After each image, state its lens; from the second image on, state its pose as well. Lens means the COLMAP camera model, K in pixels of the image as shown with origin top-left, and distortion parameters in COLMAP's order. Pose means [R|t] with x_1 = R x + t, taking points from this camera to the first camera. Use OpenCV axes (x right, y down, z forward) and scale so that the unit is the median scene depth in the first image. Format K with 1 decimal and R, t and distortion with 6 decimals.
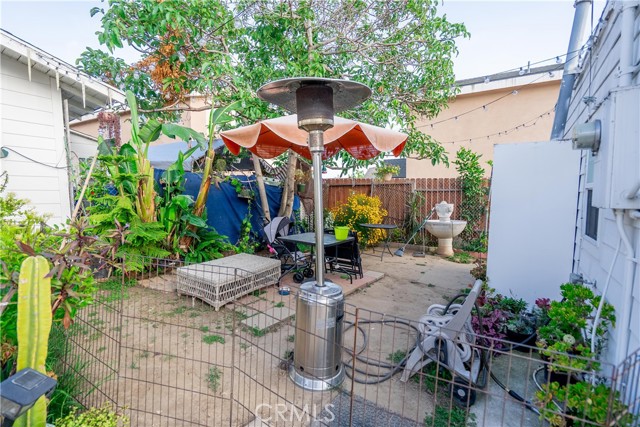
lens RADIAL K [[291.9, 0, 317.7], [0, 291.9, 211.3], [0, 0, 1]] dist [-0.001067, 0.000695]
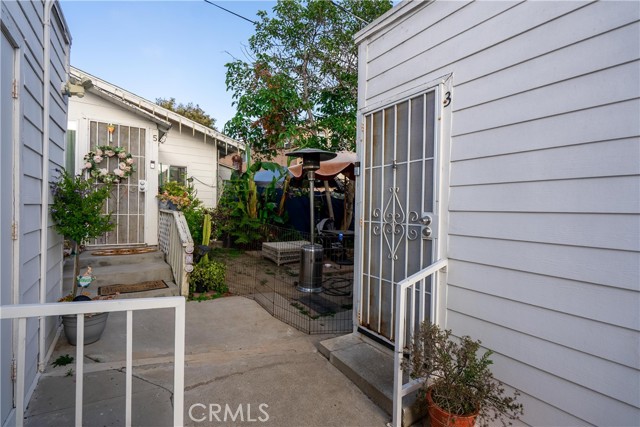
lens RADIAL K [[291.9, 0, 317.7], [0, 291.9, 211.3], [0, 0, 1]] dist [-0.001067, 0.000695]
pose [[0.932182, 0.031486, -0.360617, 0.402226], [-0.050516, 0.997777, -0.043464, 0.054114], [0.358447, 0.058733, 0.931701, -0.474315]]
